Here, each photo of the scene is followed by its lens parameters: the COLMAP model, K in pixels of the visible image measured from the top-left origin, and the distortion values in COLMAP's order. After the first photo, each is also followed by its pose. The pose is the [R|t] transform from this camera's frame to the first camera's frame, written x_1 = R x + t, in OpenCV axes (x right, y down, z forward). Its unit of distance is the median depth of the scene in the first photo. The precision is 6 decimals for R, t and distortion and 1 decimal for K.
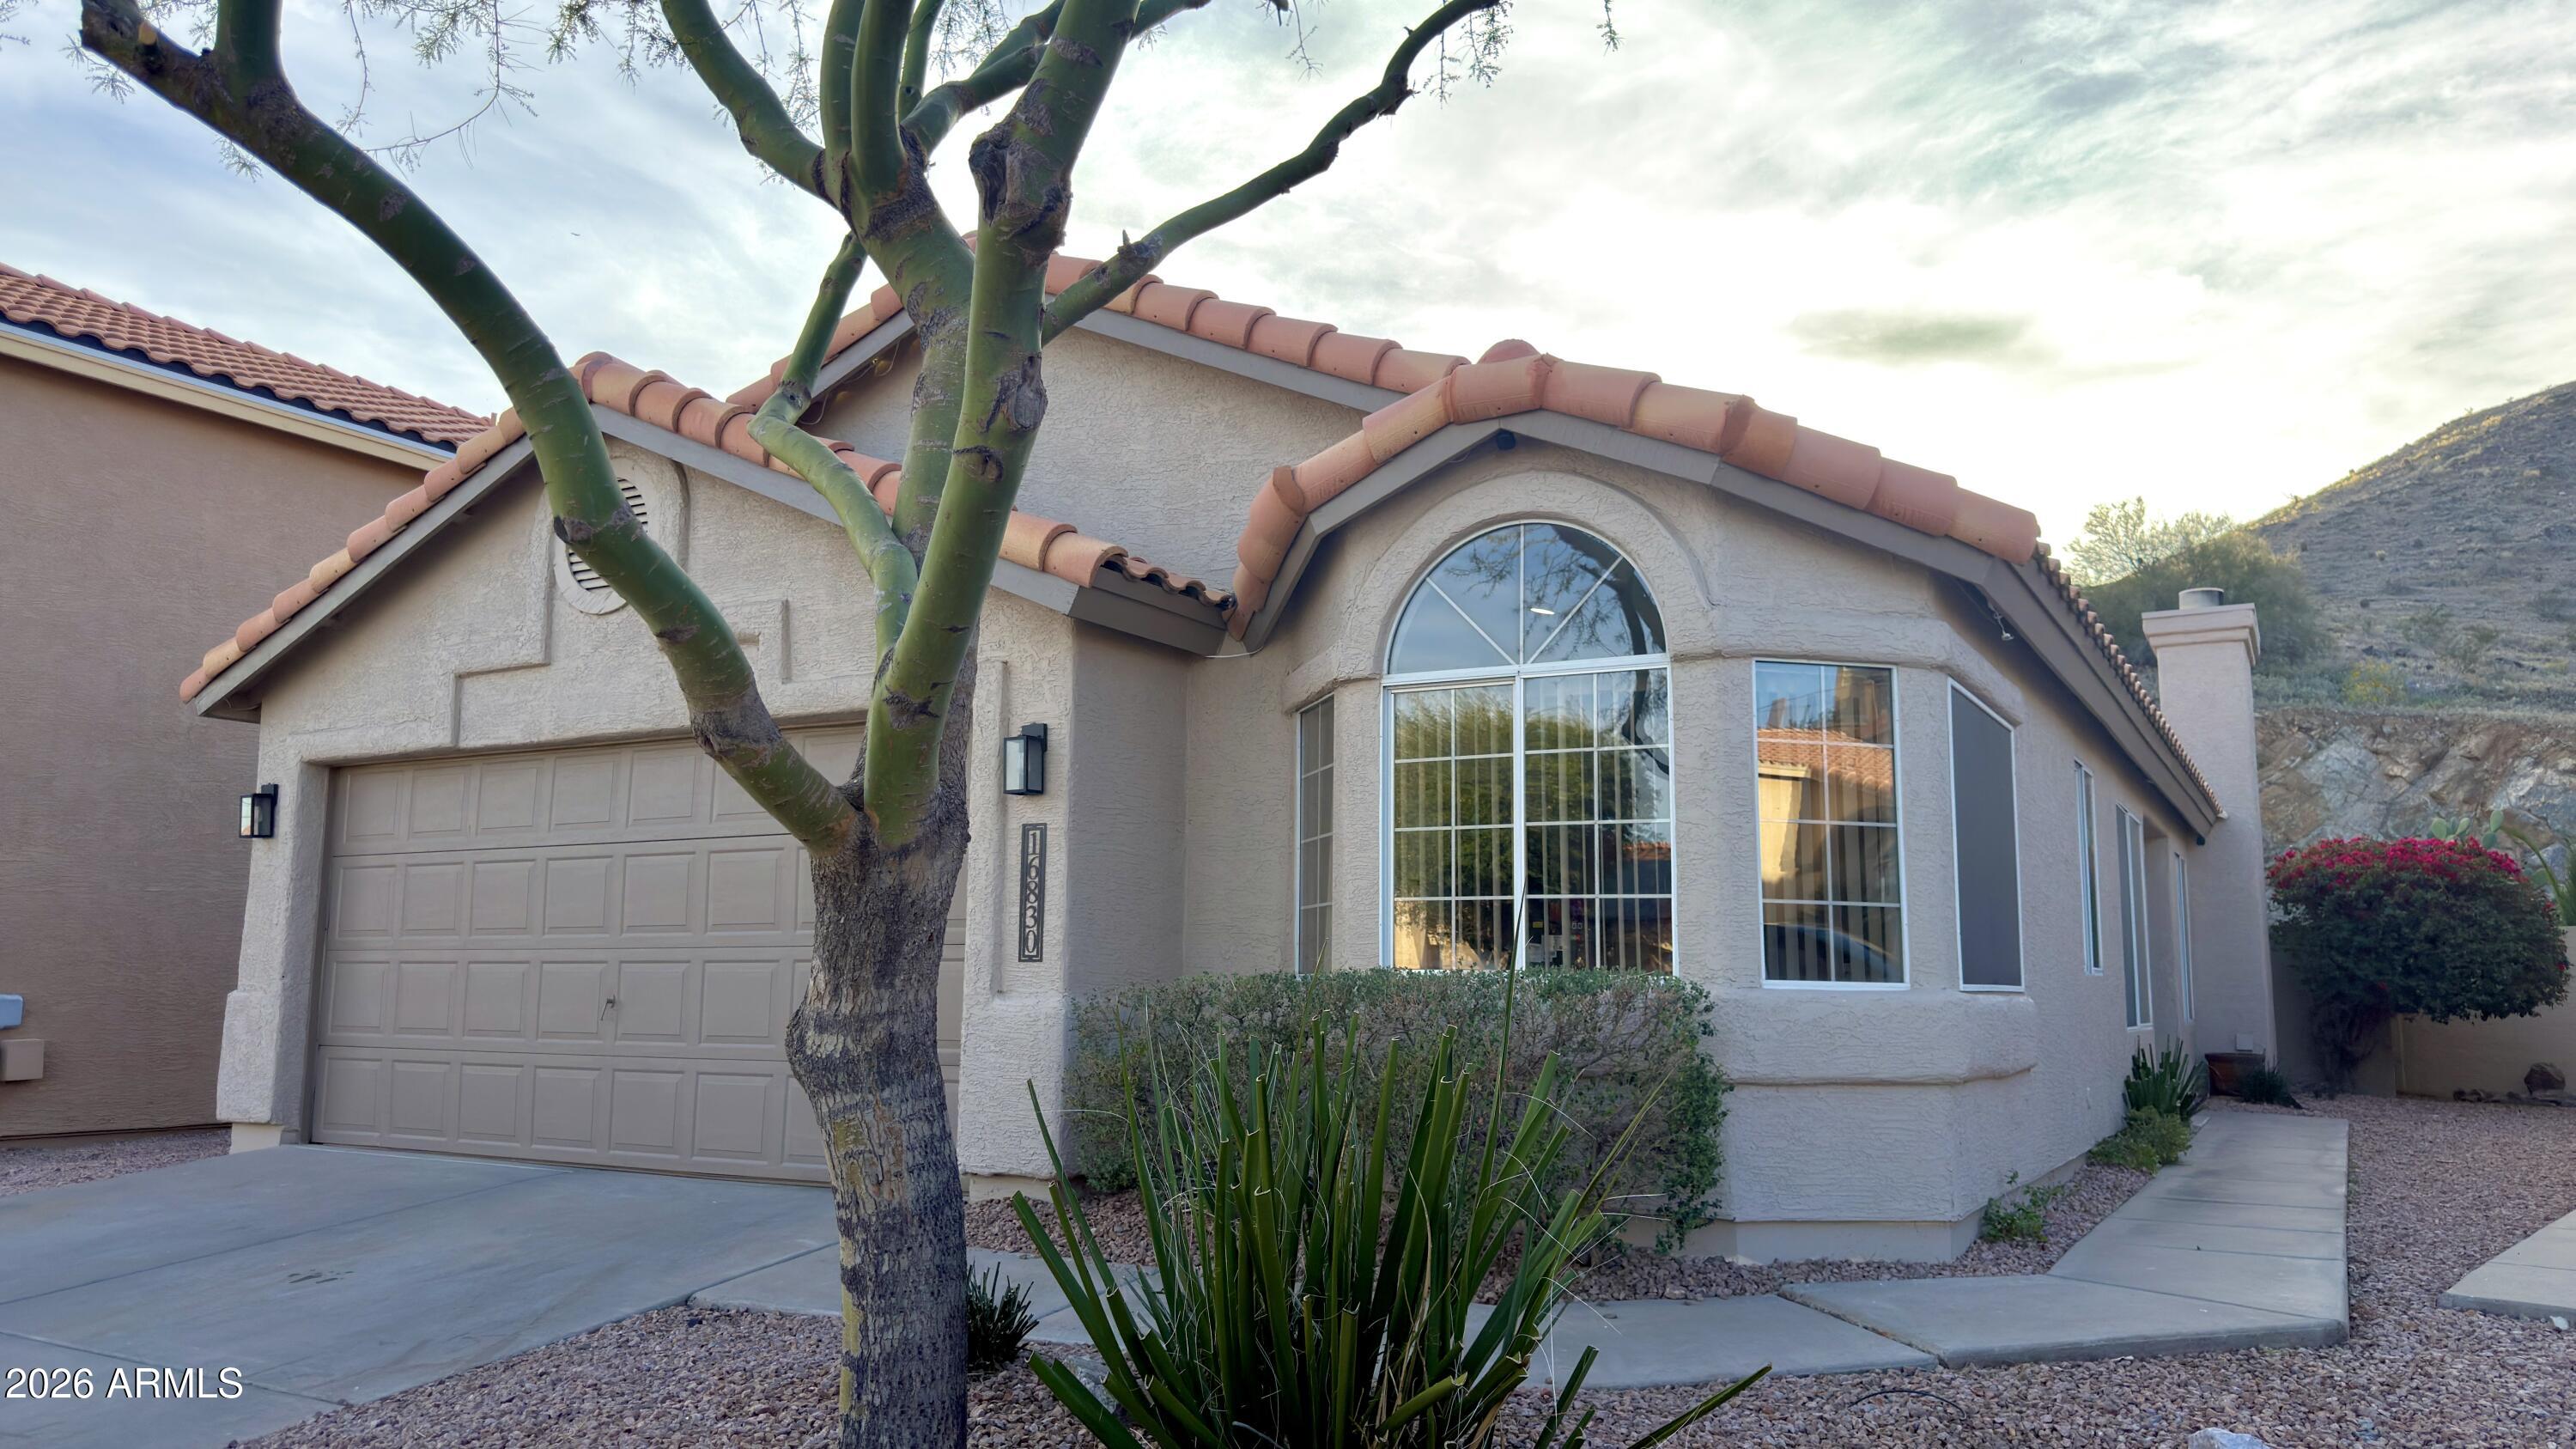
lens RADIAL K [[1858.3, 0, 1288.0], [0, 1858.3, 724.5], [0, 0, 1]] dist [-0.000251, -0.000861]
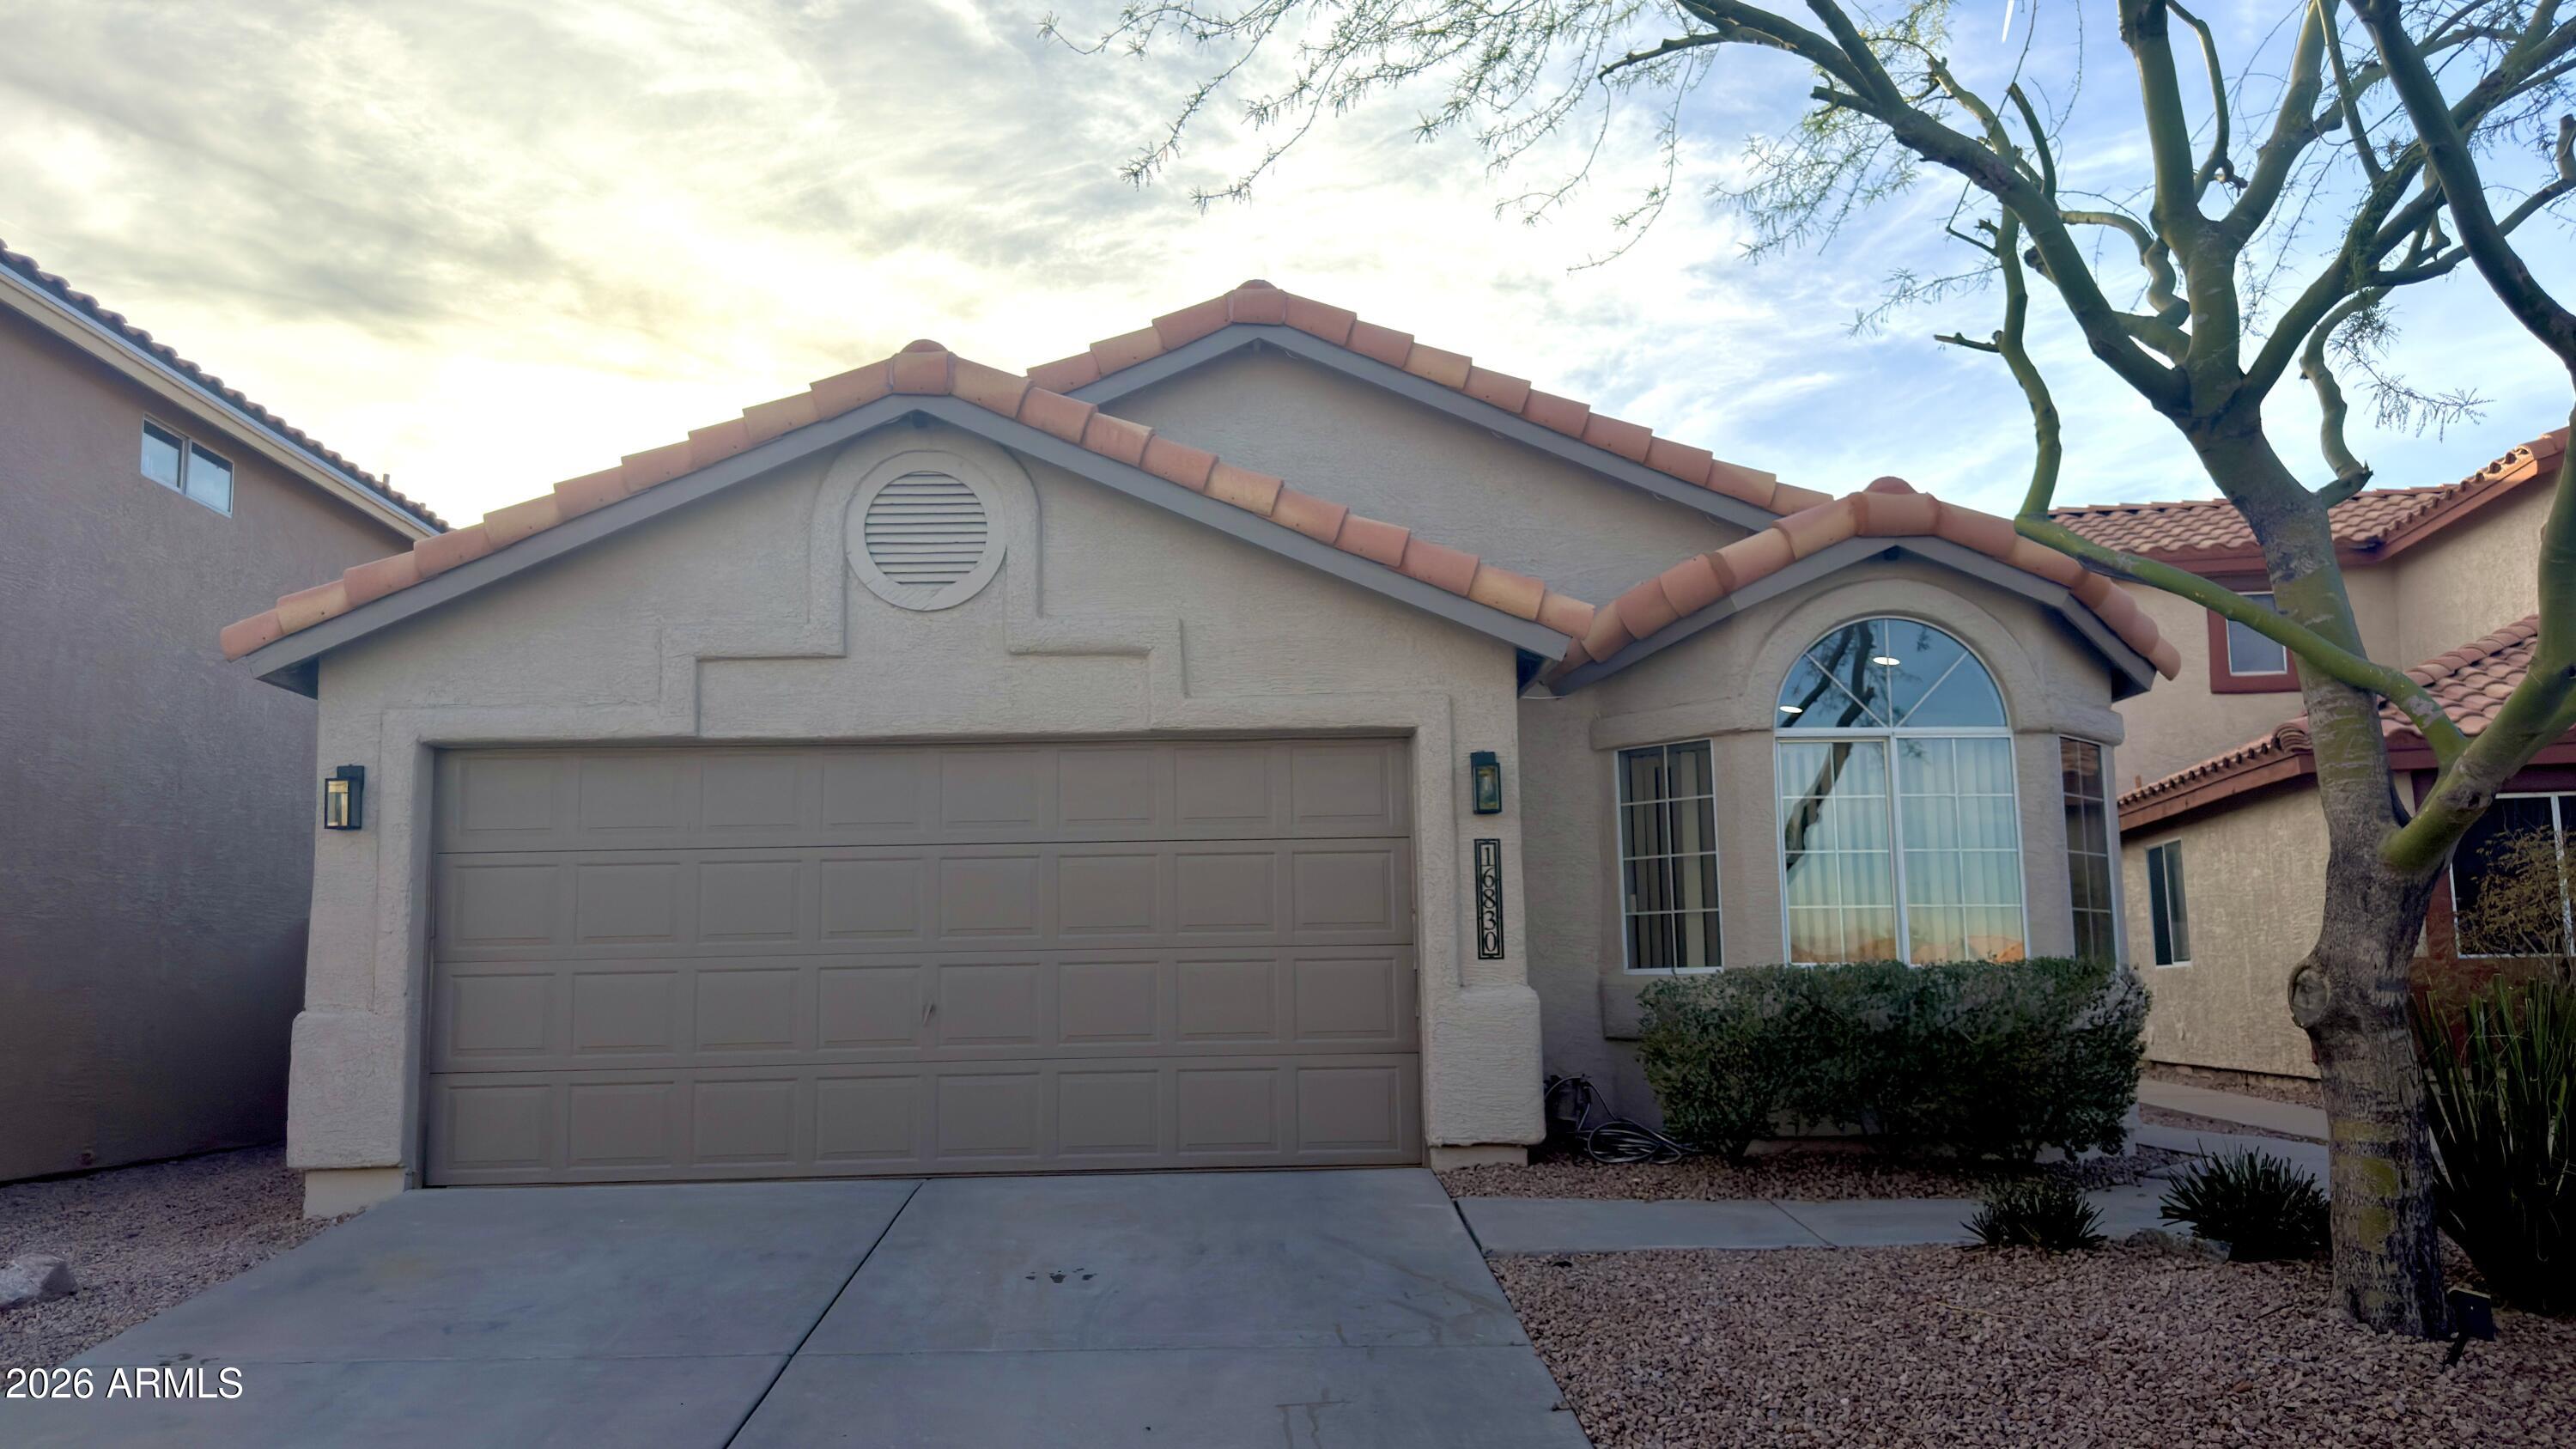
lens RADIAL K [[1810.2, 0, 1288.0], [0, 1810.2, 724.5], [0, 0, 1]] dist [-0.053221, -0.000353]
pose [[0.839305, 0.052518, 0.541119, -0.702381], [-0.050420, 0.998553, -0.018710, 0.008040], [-0.541319, -0.011579, 0.840738, 0.105048]]
